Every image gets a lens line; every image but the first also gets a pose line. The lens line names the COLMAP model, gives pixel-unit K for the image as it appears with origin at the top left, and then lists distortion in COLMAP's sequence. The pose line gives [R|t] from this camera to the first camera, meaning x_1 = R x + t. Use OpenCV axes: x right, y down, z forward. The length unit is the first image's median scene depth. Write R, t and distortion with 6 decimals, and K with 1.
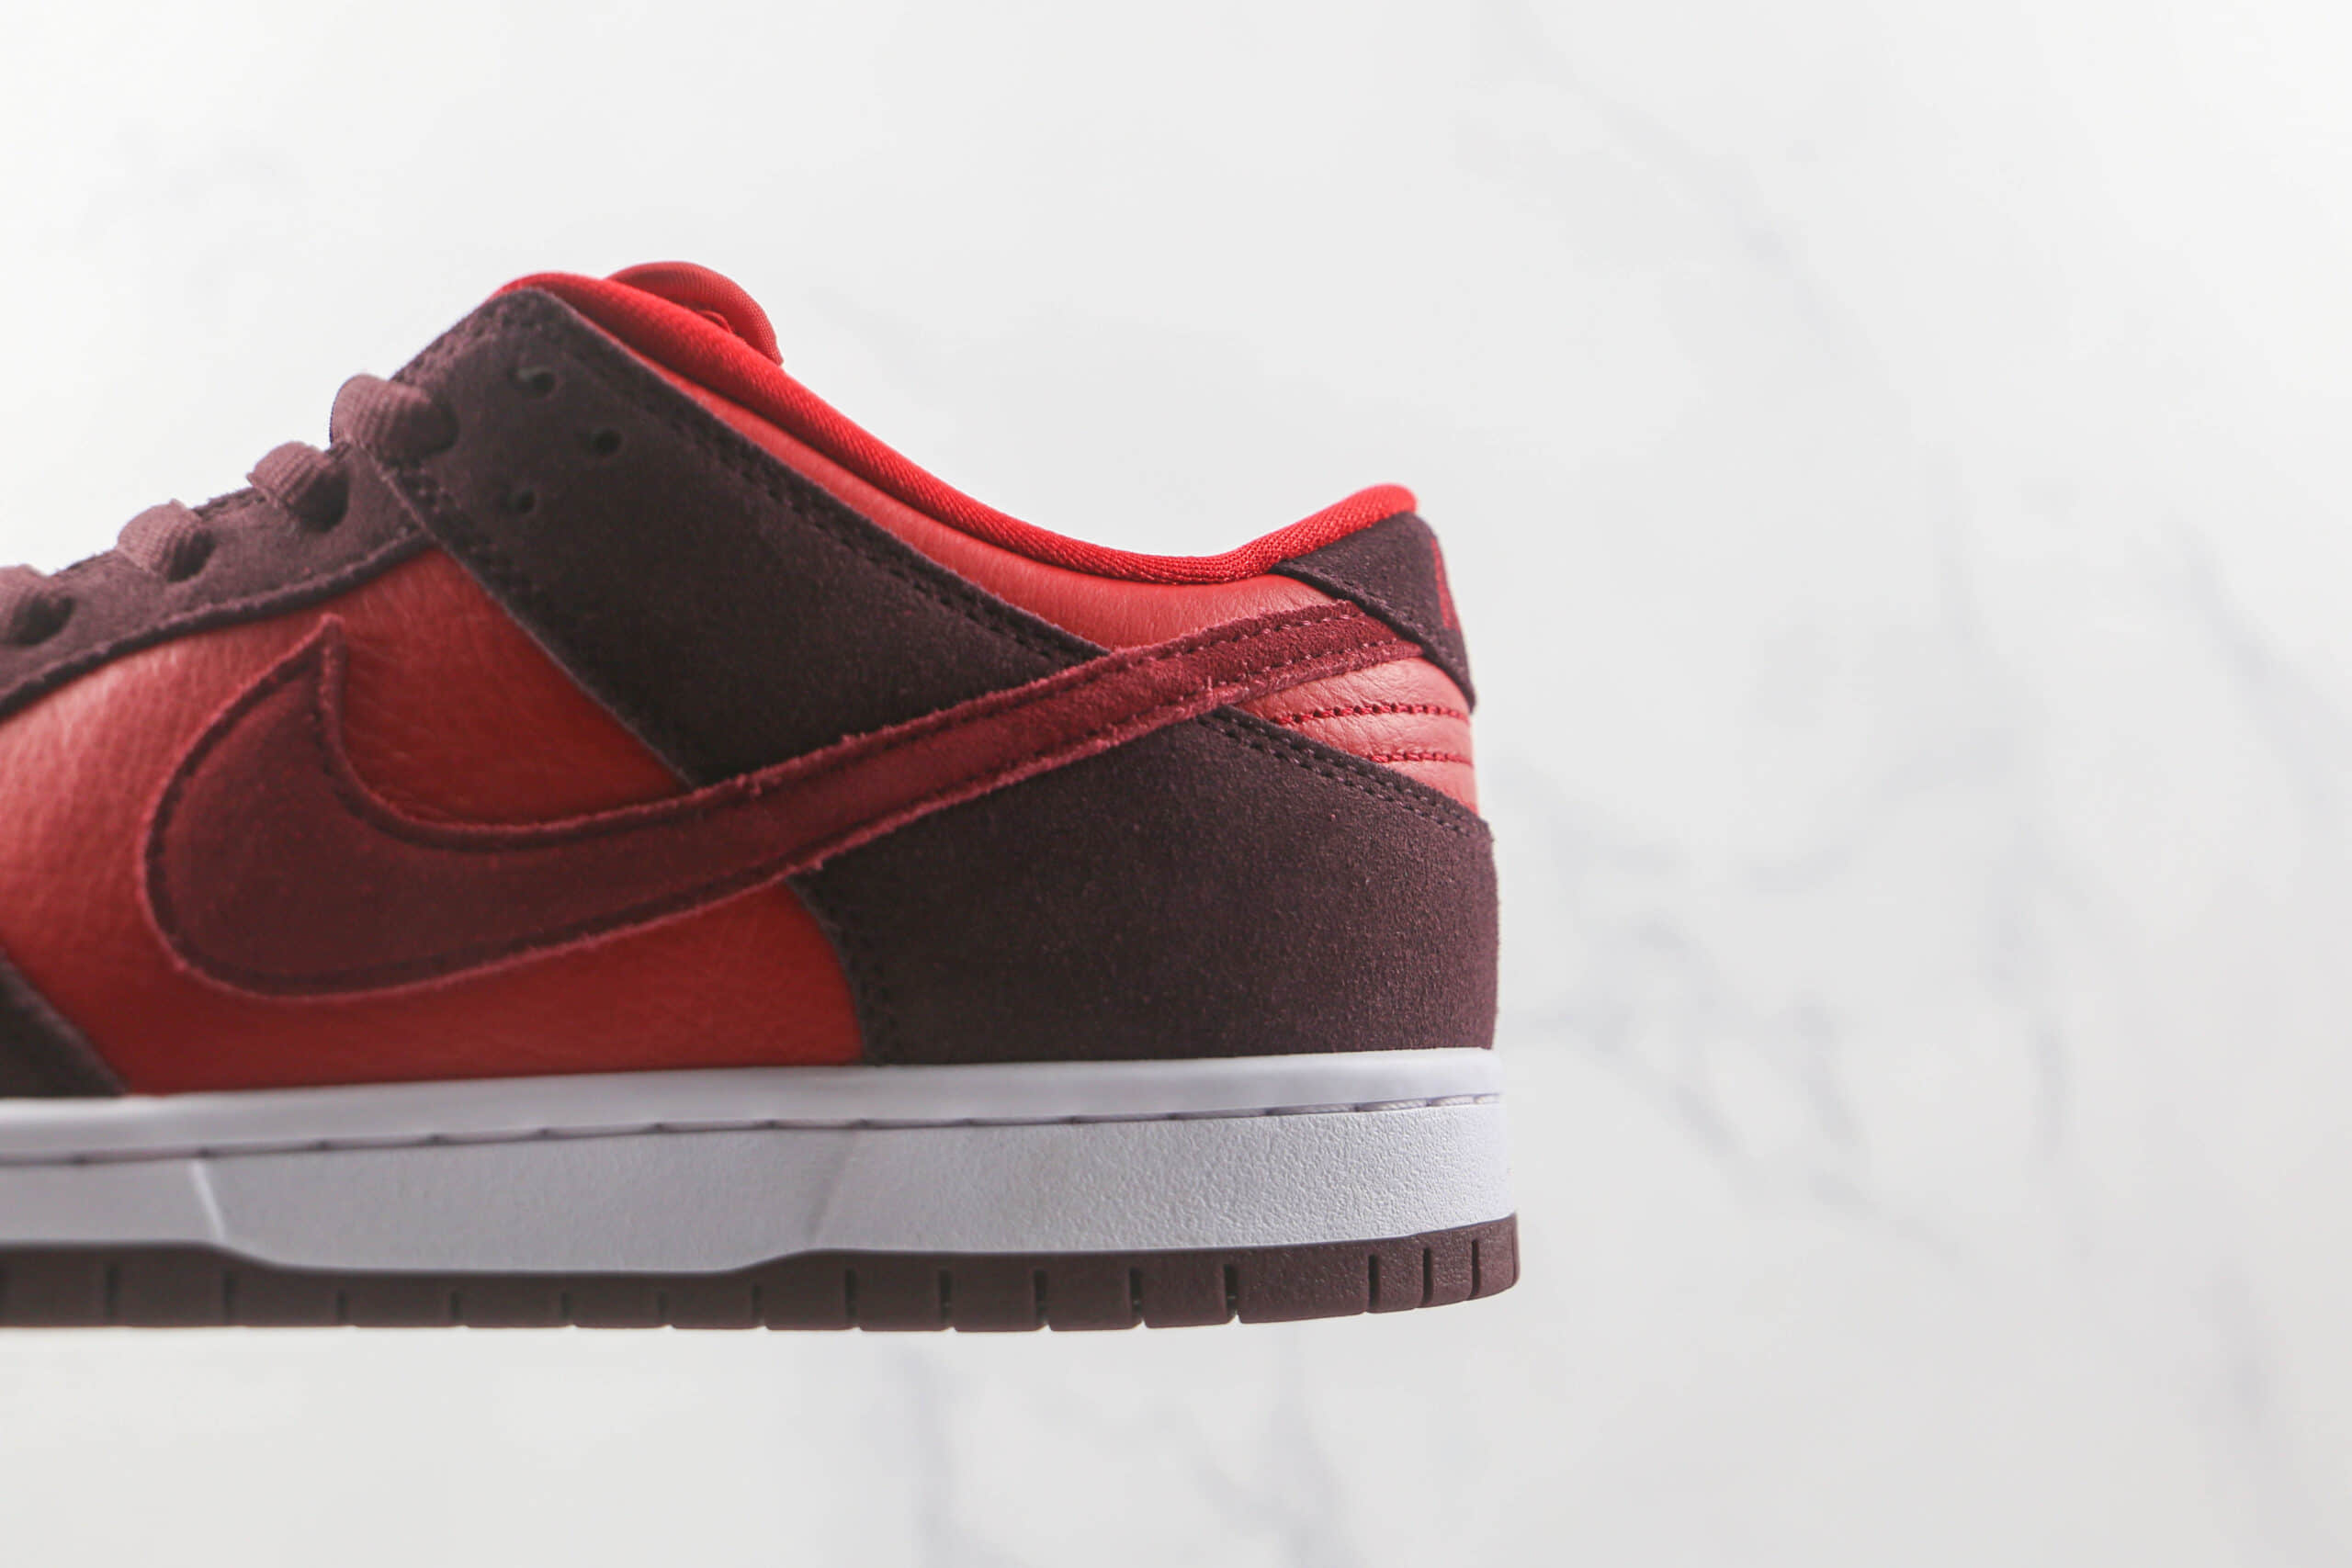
lens RADIAL K [[2499.4, 0, 1170.2], [0, 2499.4, 786.0], [0, 0, 1]] dist [-0.043975, 0.000000]
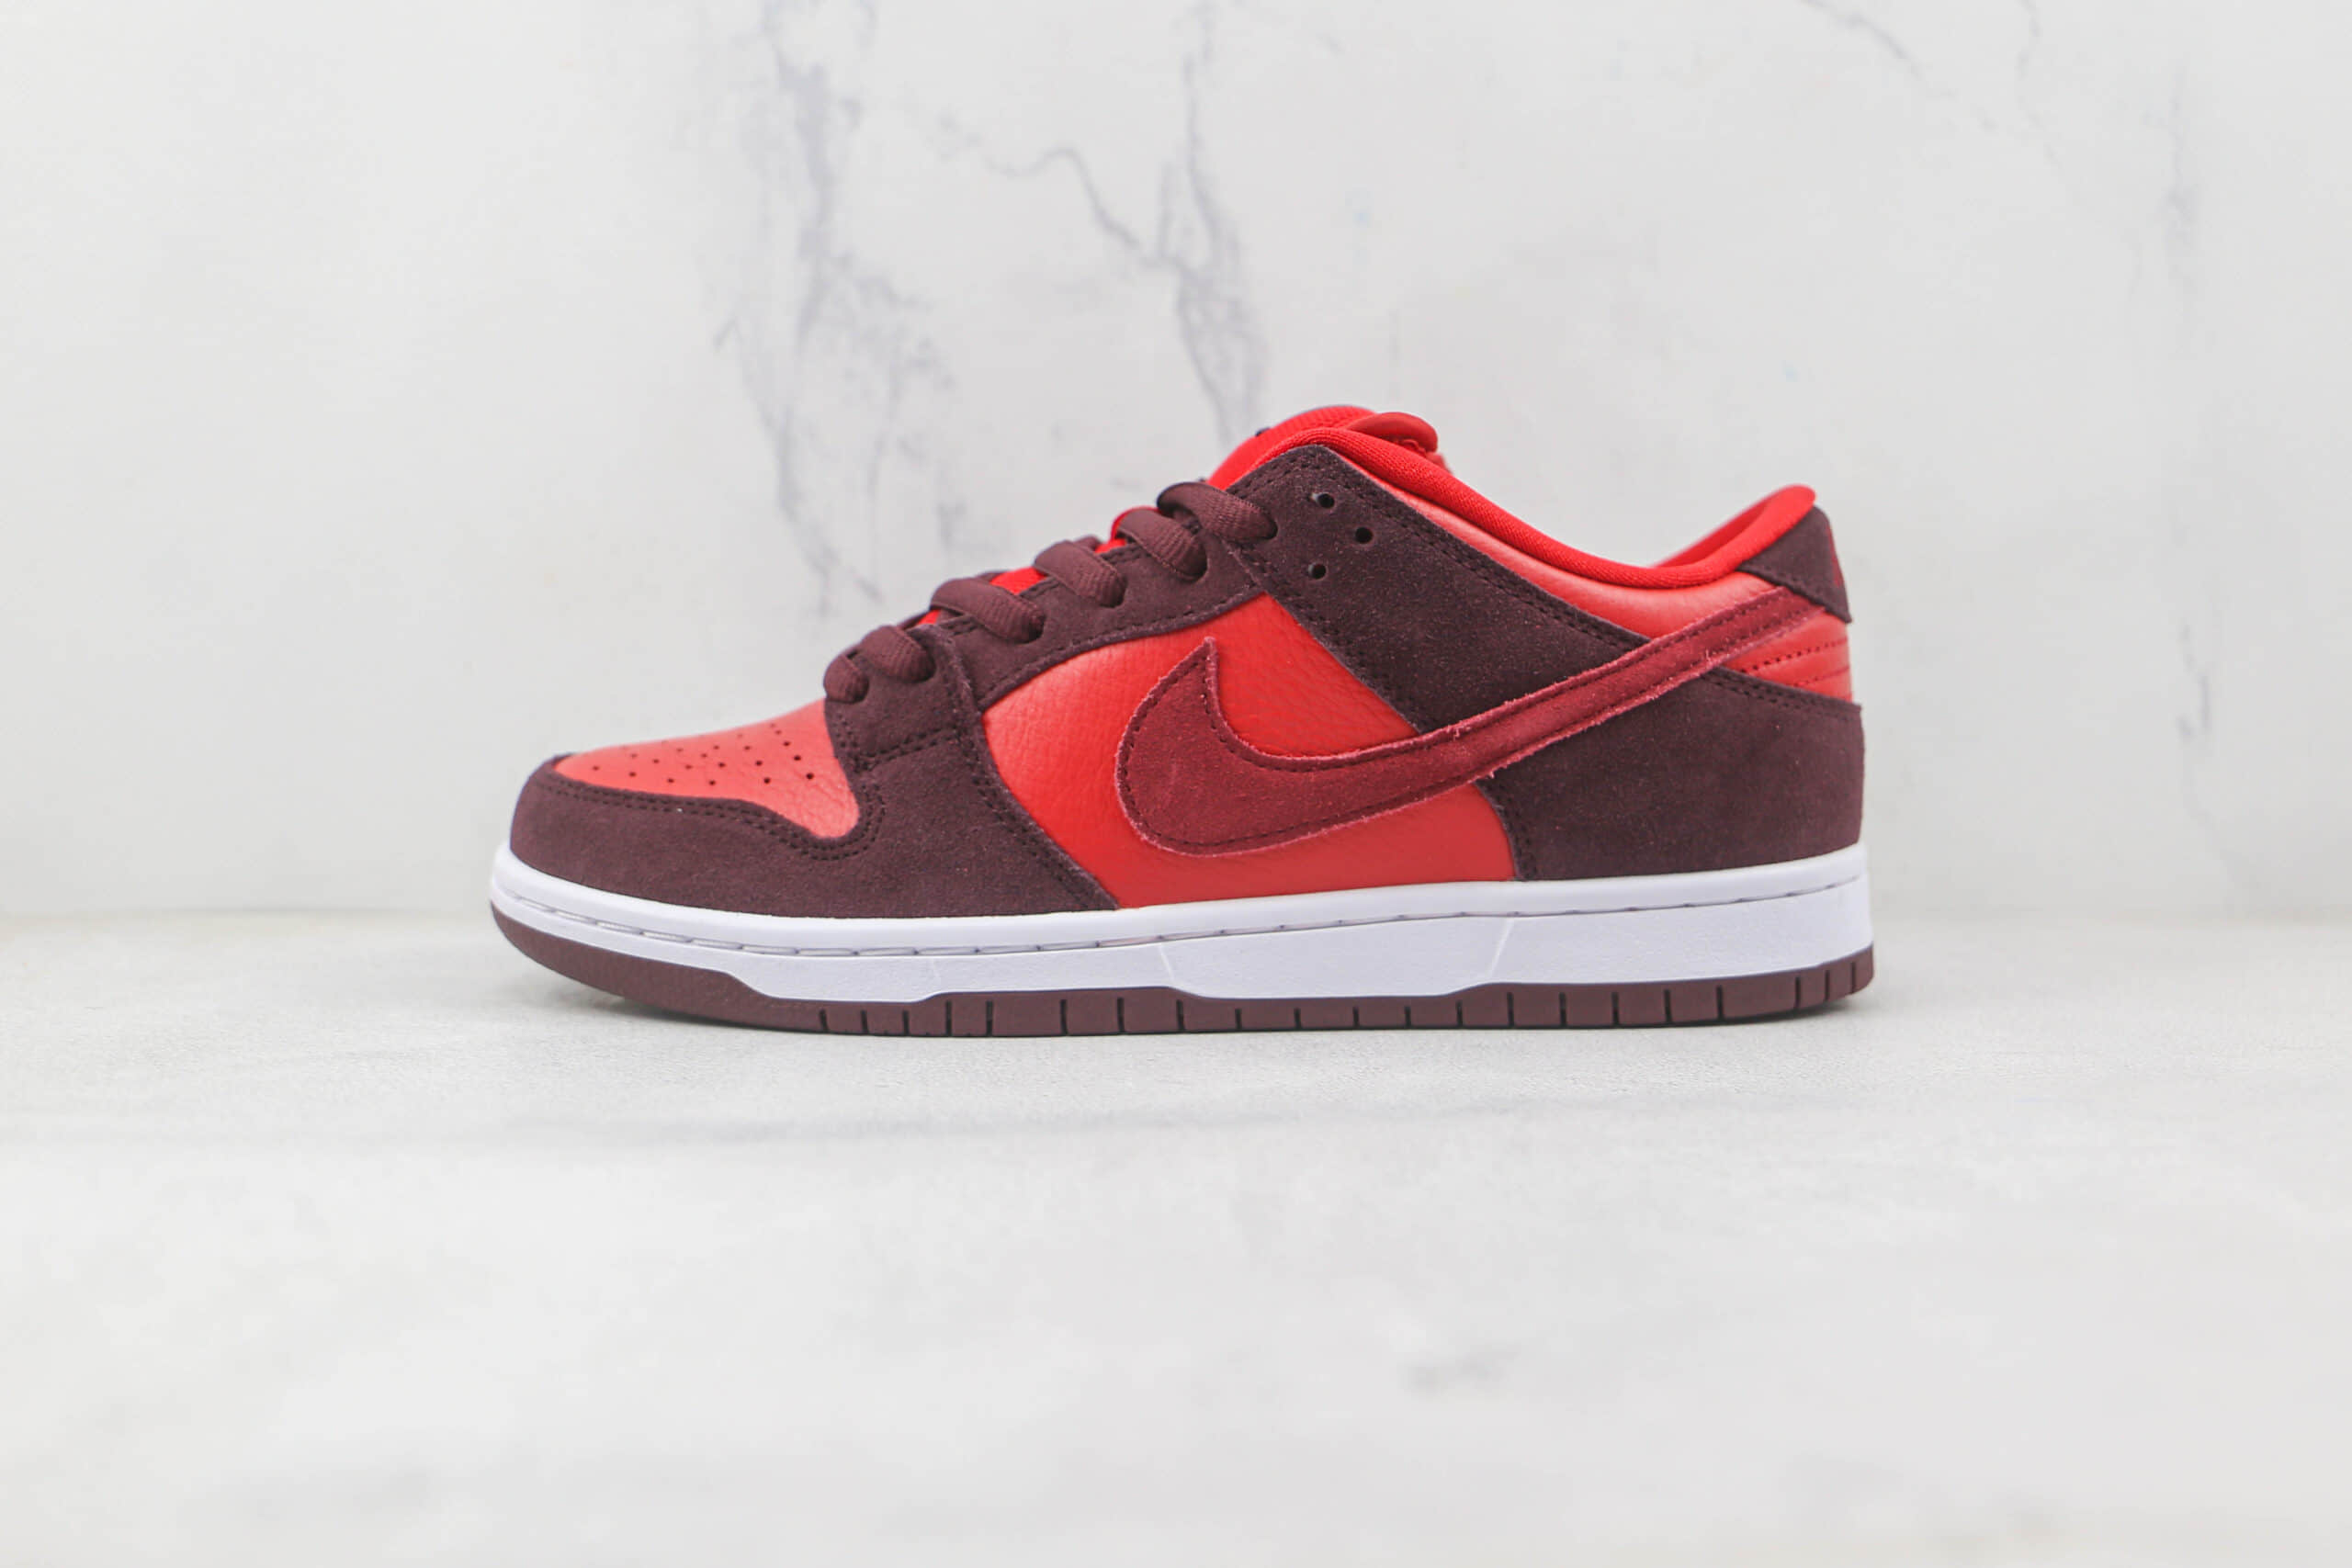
lens RADIAL K [[2499.4, 0, 1084.7], [0, 2499.4, 736.4], [0, 0, 1]] dist [-0.043975, 0.000000]
pose [[0.993361, -0.010988, -0.114514, -0.221733], [0.031207, 0.983840, 0.176311, -0.312855], [0.110726, -0.178714, 0.977651, -0.755374]]
